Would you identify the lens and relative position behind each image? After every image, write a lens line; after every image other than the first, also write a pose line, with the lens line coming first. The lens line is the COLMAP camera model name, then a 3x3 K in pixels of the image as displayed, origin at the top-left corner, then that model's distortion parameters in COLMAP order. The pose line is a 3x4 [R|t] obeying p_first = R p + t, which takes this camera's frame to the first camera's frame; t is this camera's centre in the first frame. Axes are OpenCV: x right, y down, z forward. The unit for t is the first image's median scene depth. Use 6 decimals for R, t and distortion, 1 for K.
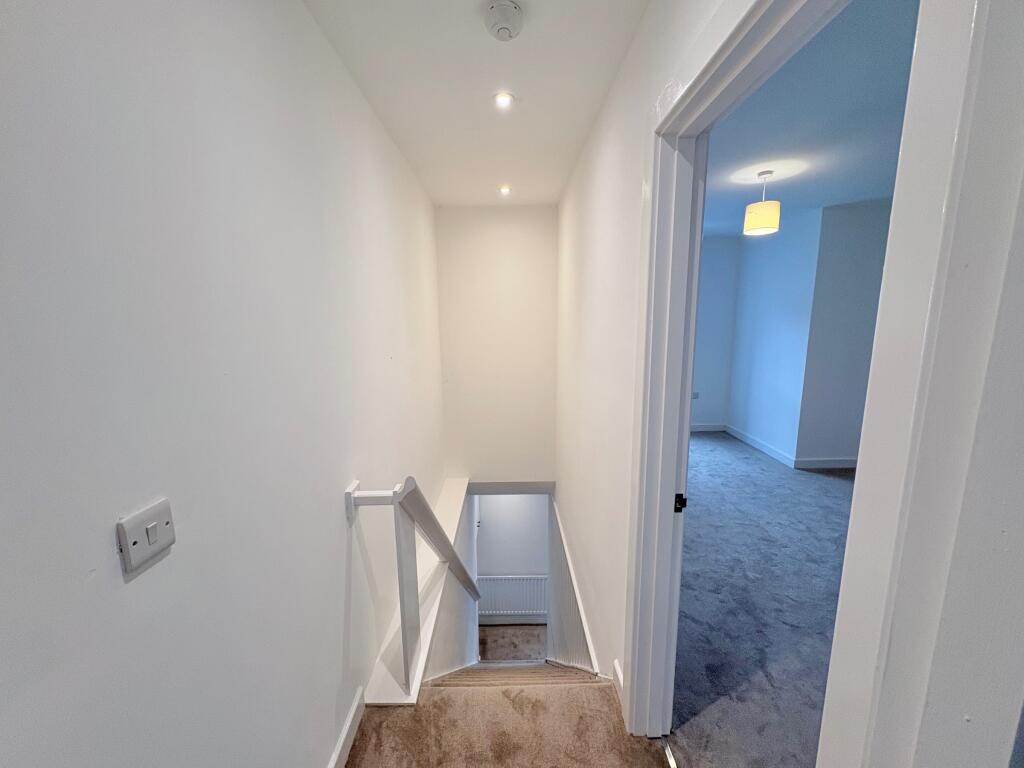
lens RADIAL K [[413.9, 0, 509.6], [0, 413.9, 390.4], [0, 0, 1]] dist [-0.001801, 0.000148]
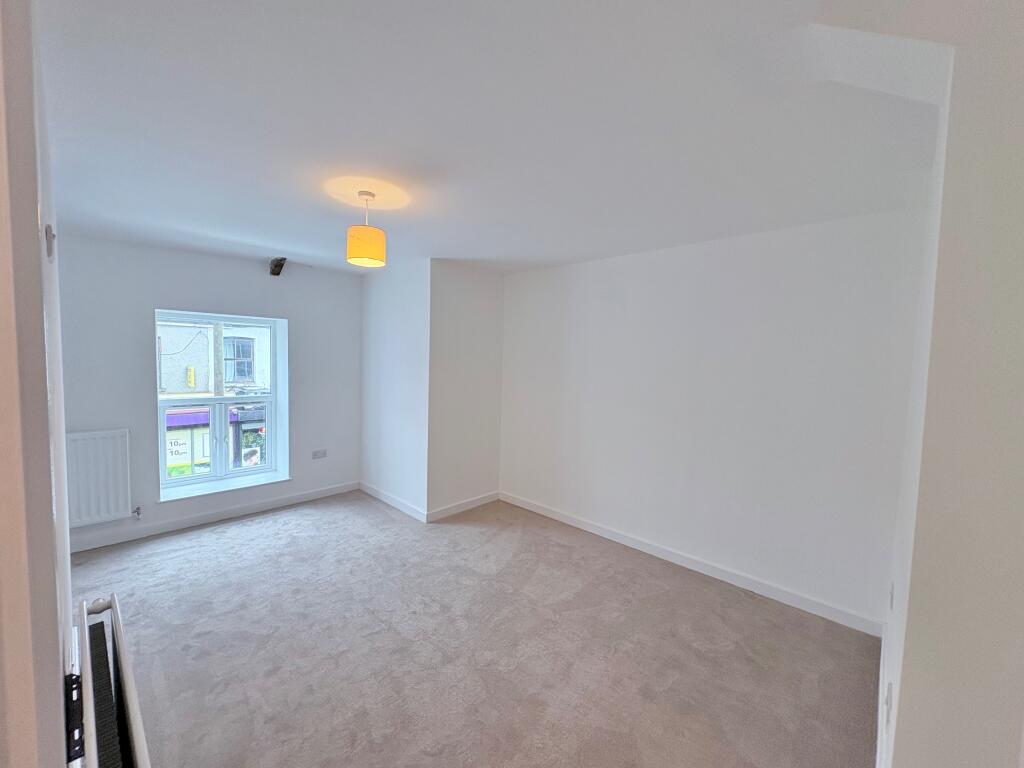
lens RADIAL K [[413.9, 0, 502.9], [0, 413.9, 383.2], [0, 0, 1]] dist [-0.001801, 0.000148]
pose [[0.706926, -0.007744, 0.707245, 0.188357], [0.084809, 0.993654, -0.073891, -0.058005], [-0.702185, 0.112216, 0.703096, 0.229099]]
